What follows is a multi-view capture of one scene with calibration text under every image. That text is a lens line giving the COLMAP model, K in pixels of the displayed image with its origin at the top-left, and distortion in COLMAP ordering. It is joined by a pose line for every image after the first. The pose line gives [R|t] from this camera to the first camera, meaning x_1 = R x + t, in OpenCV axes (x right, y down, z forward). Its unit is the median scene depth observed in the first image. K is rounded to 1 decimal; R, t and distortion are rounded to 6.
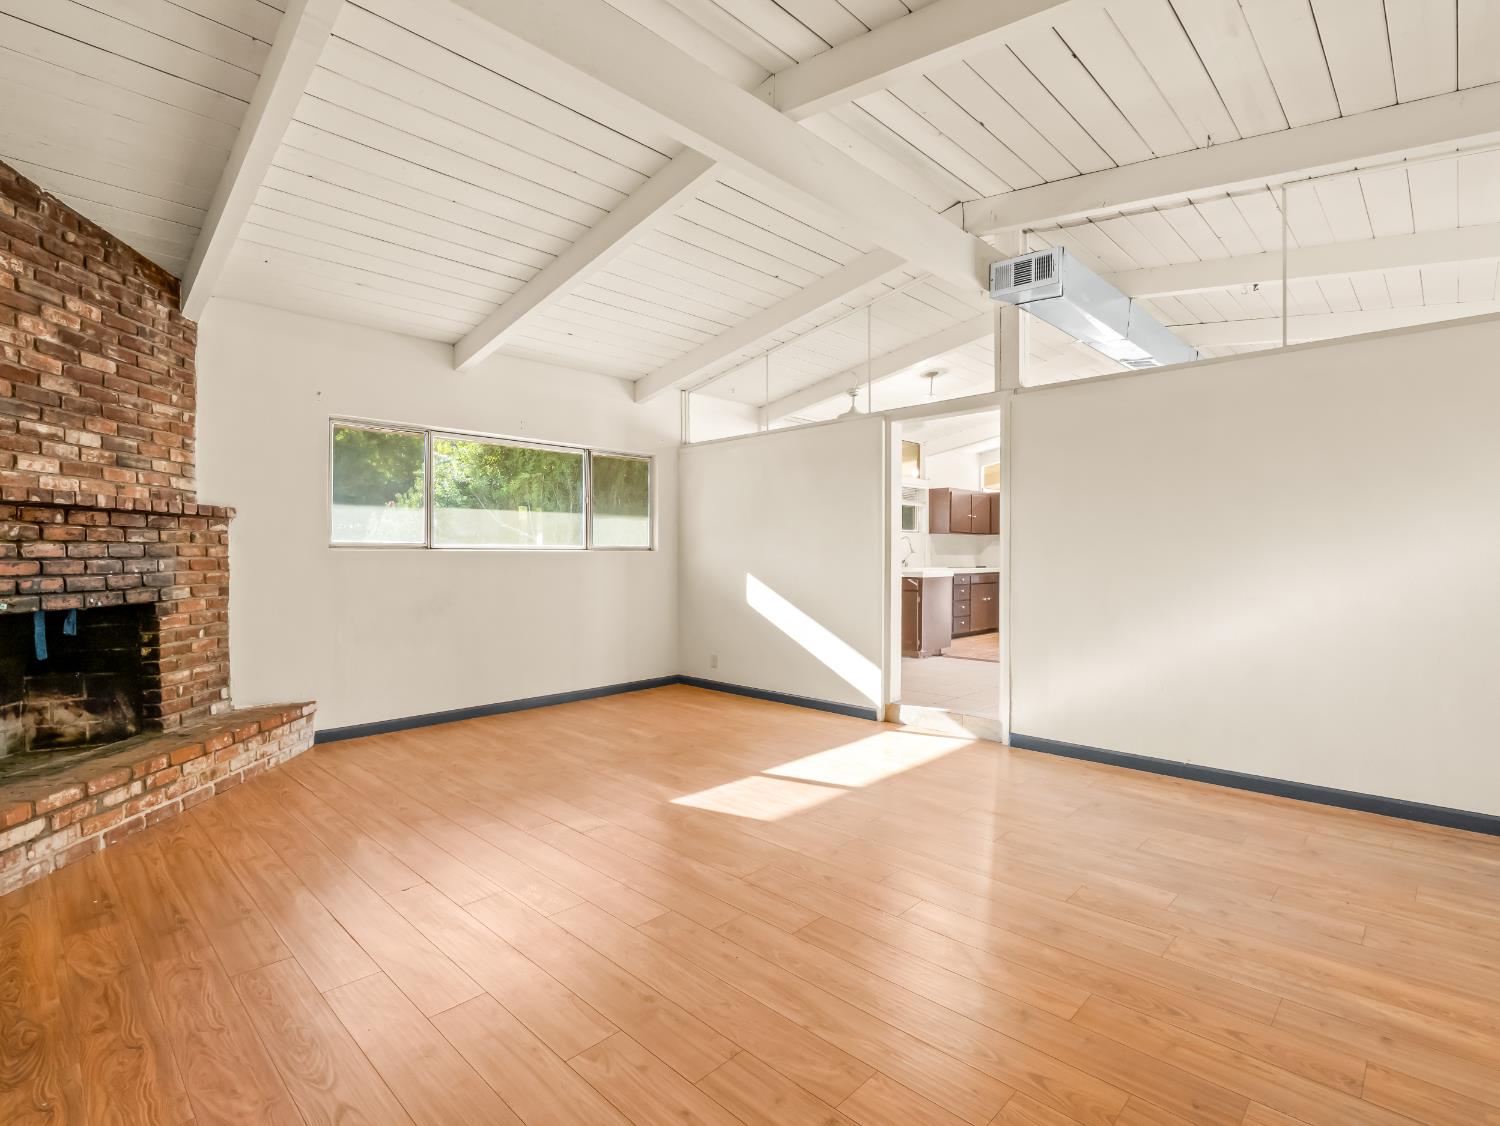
lens RADIAL K [[730.2, 0, 755.6], [0, 730.2, 564.7], [0, 0, 1]] dist [-0.015239, -0.000845]
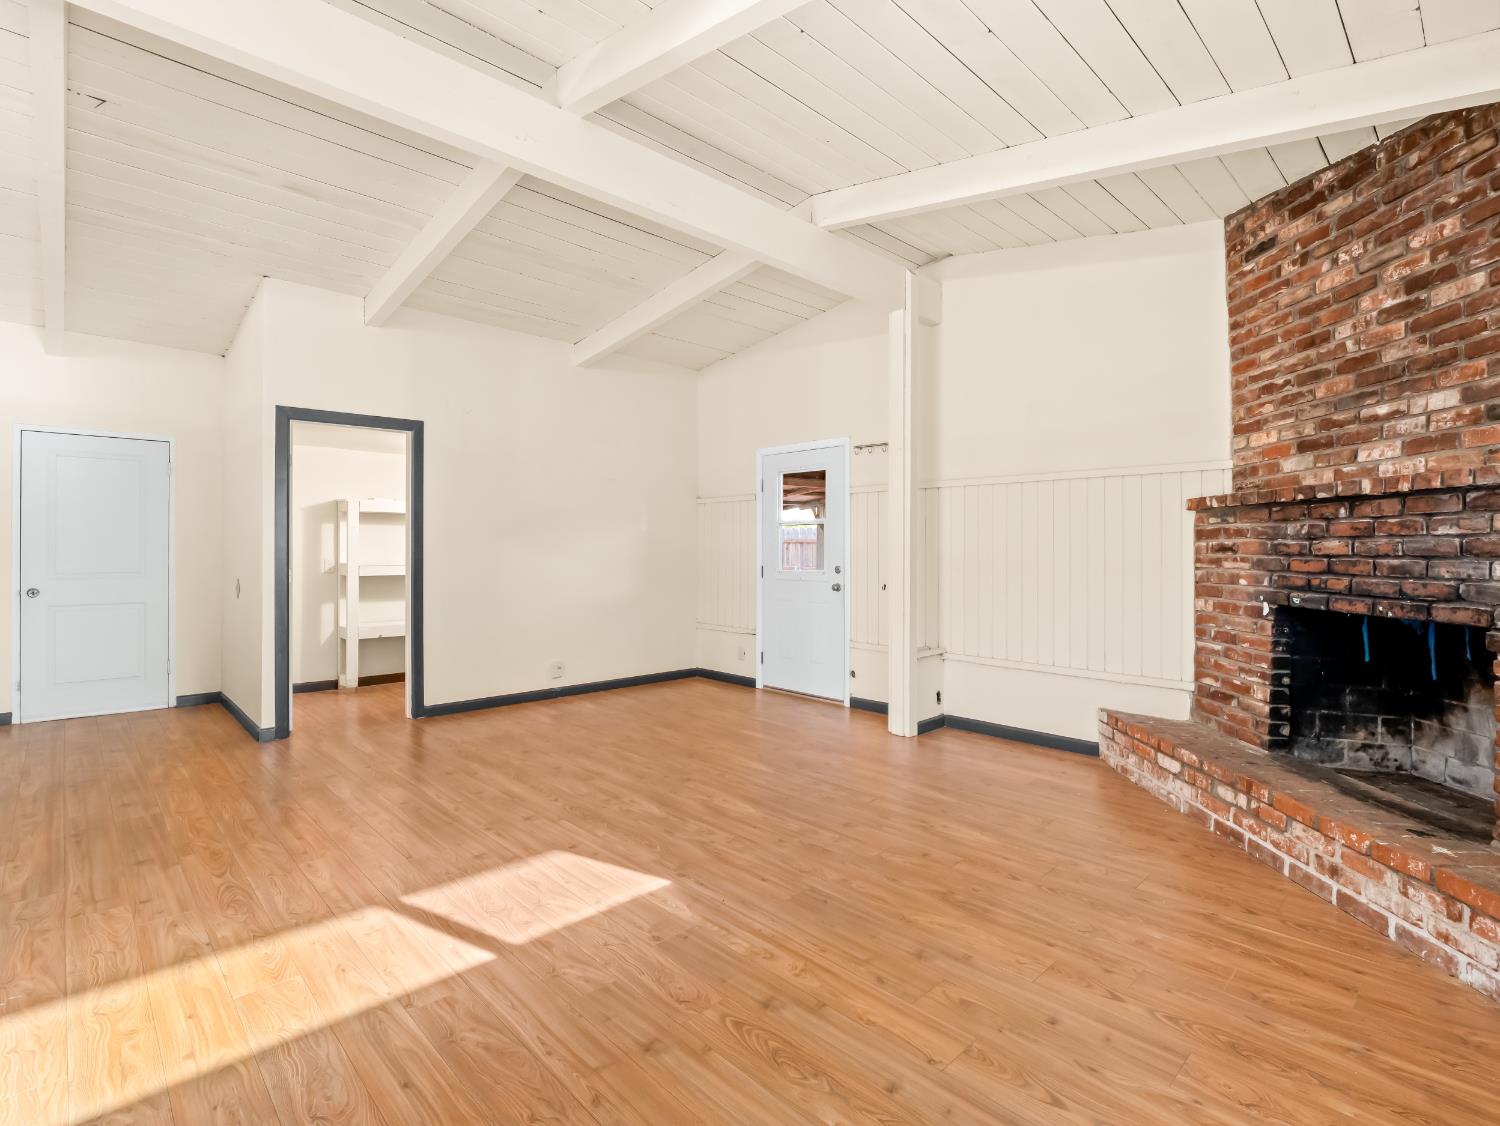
lens RADIAL K [[730.2, 0, 737.7], [0, 730.2, 551.8], [0, 0, 1]] dist [-0.015239, -0.000845]
pose [[-0.998186, -0.004555, 0.060037, -0.219256], [-0.003503, 0.999838, 0.017630, -0.023424], [-0.060108, 0.017388, -0.998040, 1.666675]]
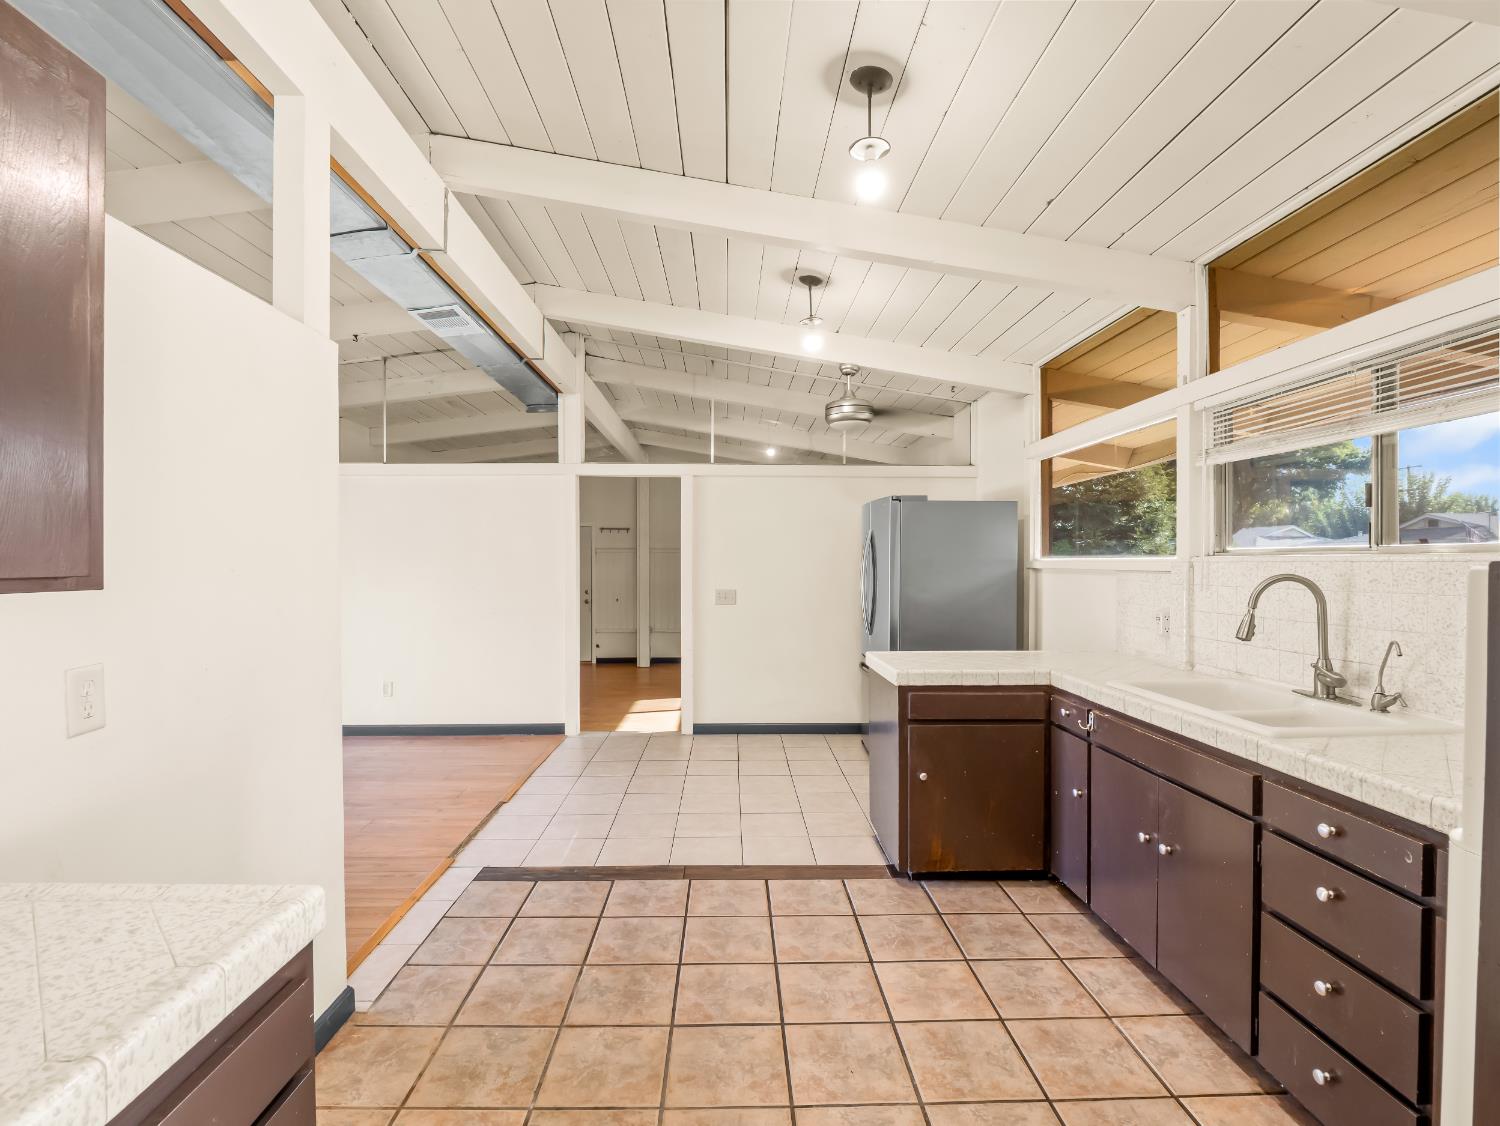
lens RADIAL K [[730.2, 0, 752.5], [0, 730.2, 569.3], [0, 0, 1]] dist [-0.015239, -0.000845]
pose [[-0.696760, 0.000578, -0.717304, 1.277787], [-0.015559, 0.999752, 0.015919, -0.104893], [0.717135, 0.022252, -0.696578, 2.606361]]
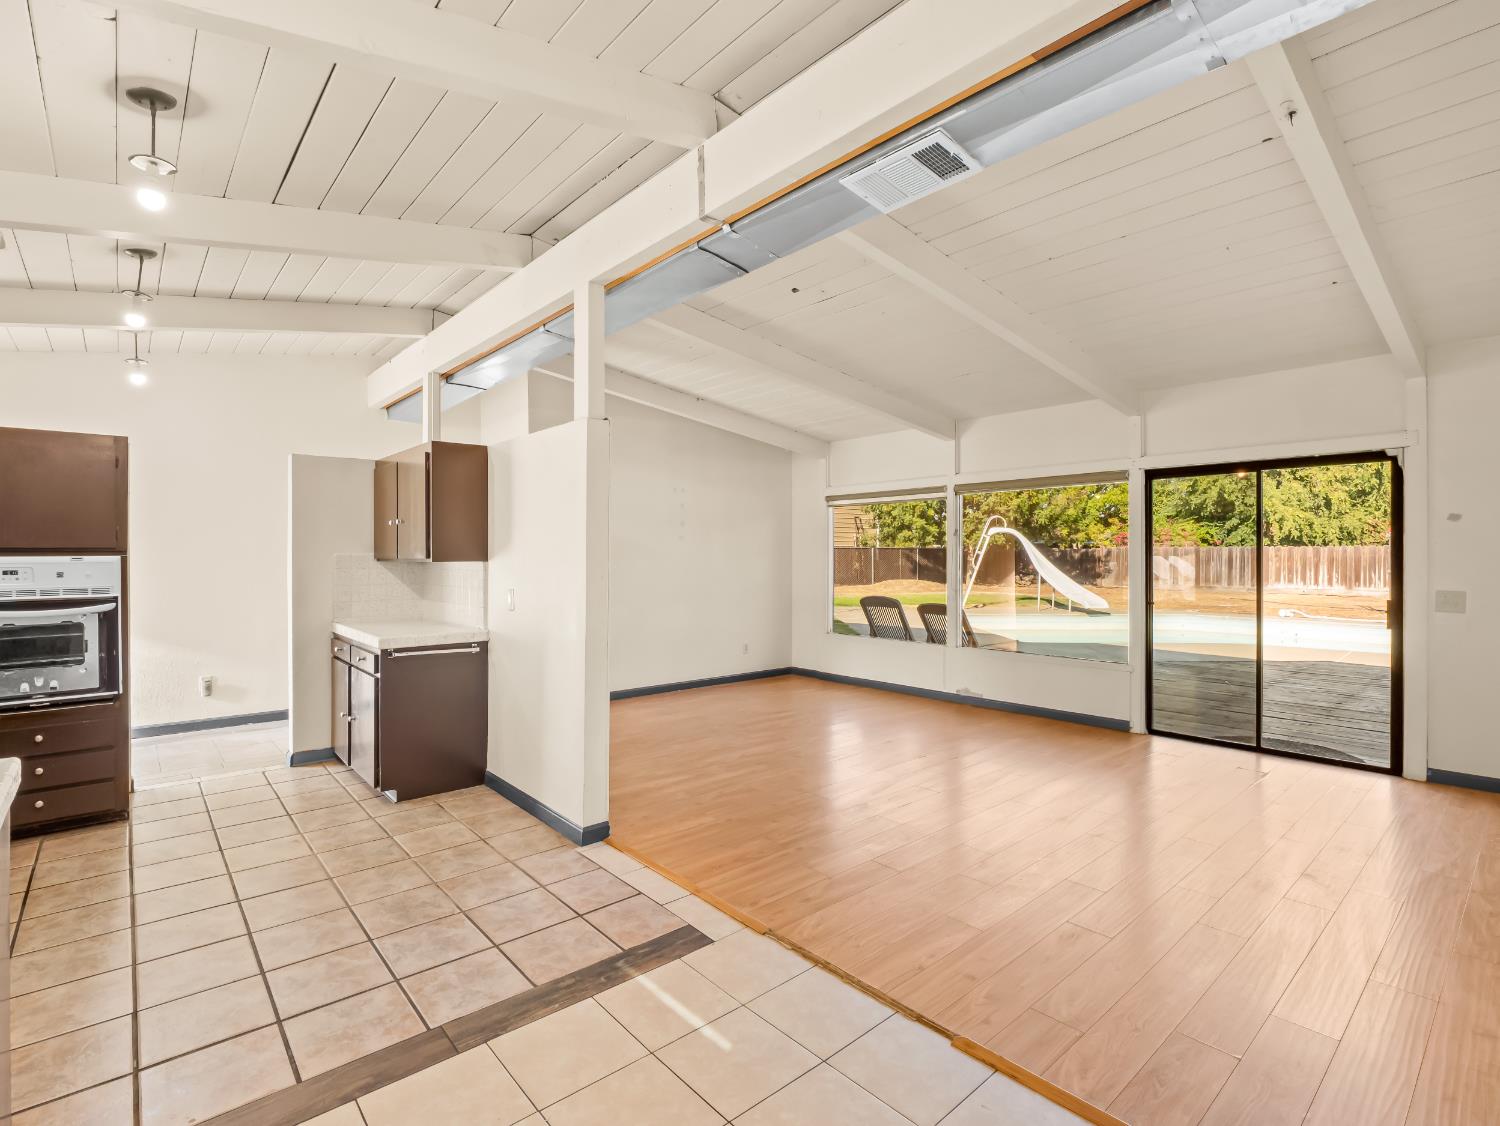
lens RADIAL K [[730.2, 0, 745.8], [0, 730.2, 552.1], [0, 0, 1]] dist [-0.015239, -0.000845]
pose [[0.092155, -0.004609, 0.995734, 0.193243], [0.014627, 0.999888, 0.003275, -0.101611], [-0.995637, 0.014263, 0.092212, 1.677976]]
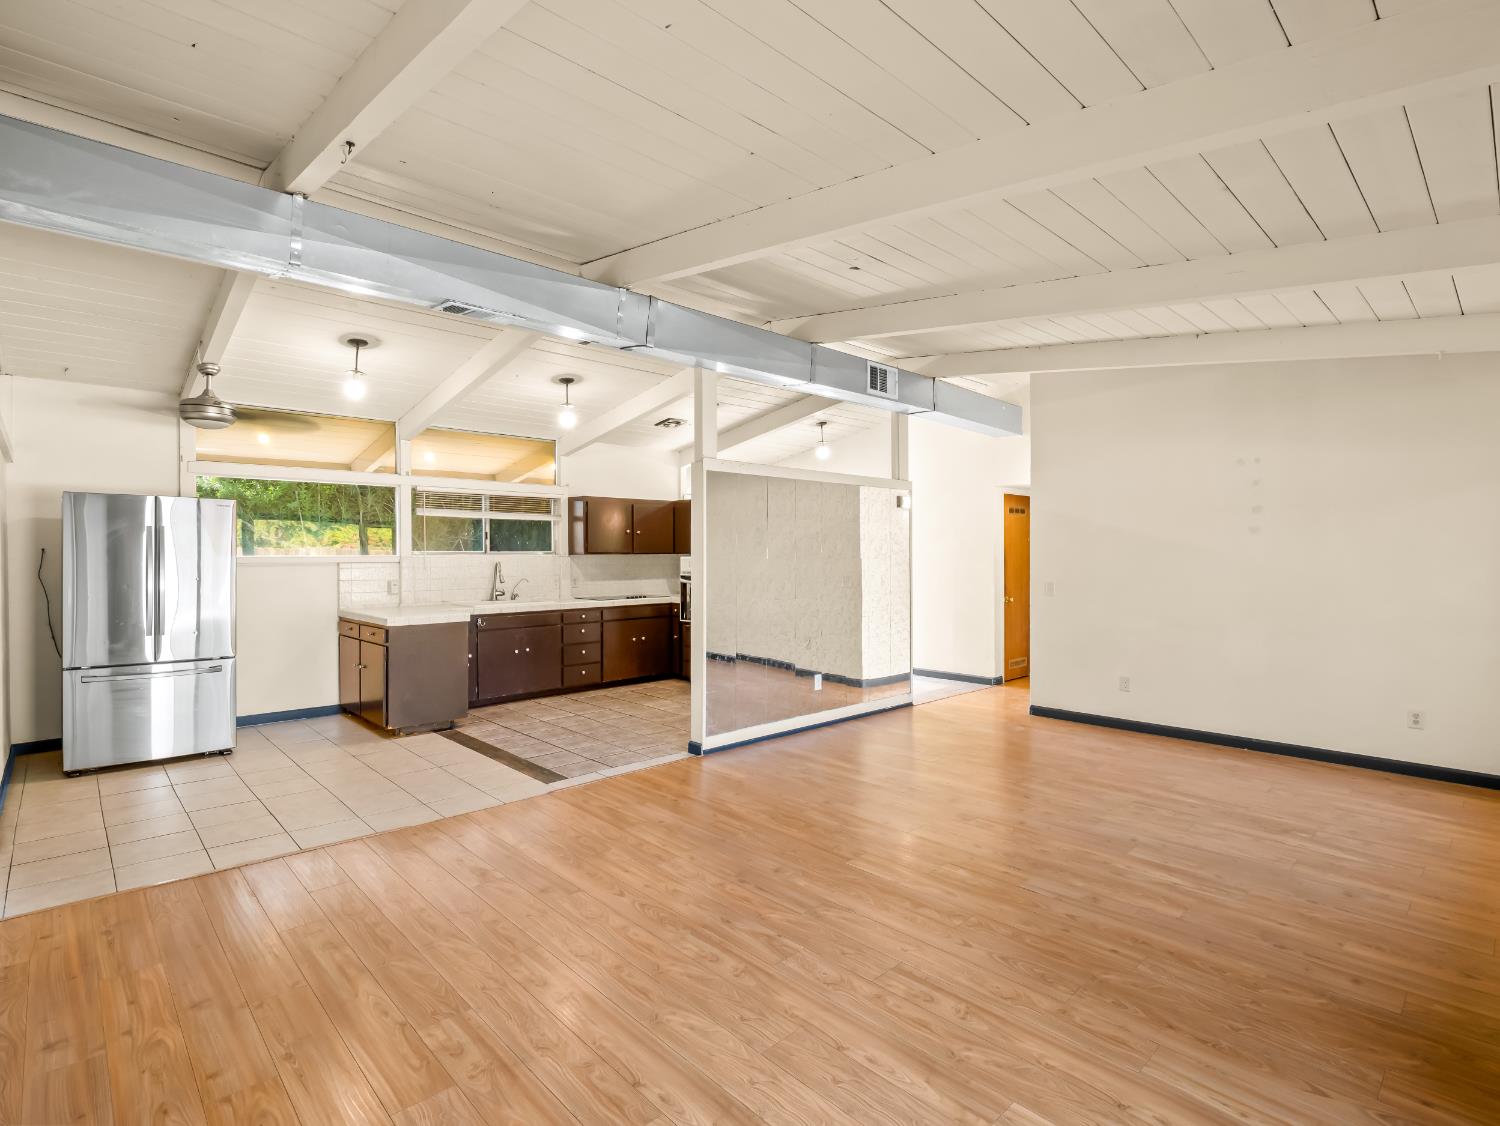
lens RADIAL K [[749.5, 0, 744.9], [0, 749.5, 564.0], [0, 0, 1]] dist [-0.021638, -0.000986]
pose [[0.998542, -0.008781, -0.053257, 1.262883], [0.008608, 0.999957, -0.003474, -0.078043], [0.053285, 0.003010, 0.998575, 0.587498]]
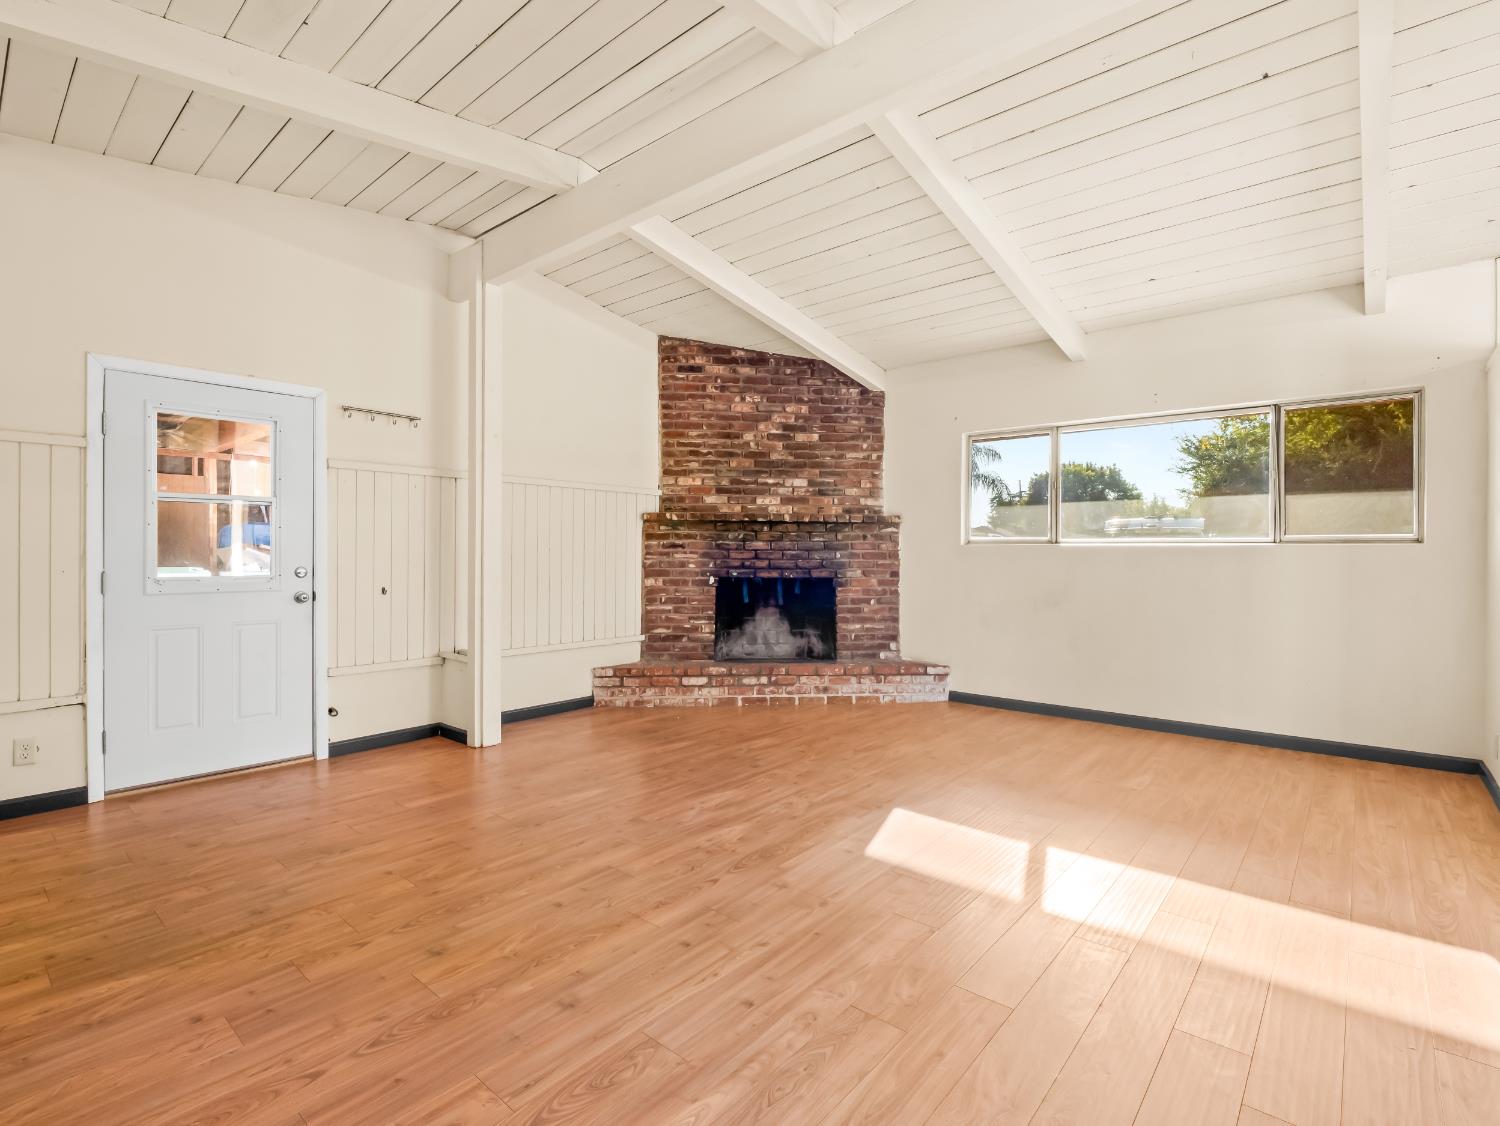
lens RADIAL K [[730.2, 0, 751.7], [0, 730.2, 558.2], [0, 0, 1]] dist [-0.015239, -0.000845]
pose [[0.056350, 0.008459, -0.998375, 0.778228], [-0.018217, 0.999806, 0.007443, -0.000940], [0.998245, 0.017768, 0.056493, 0.729462]]
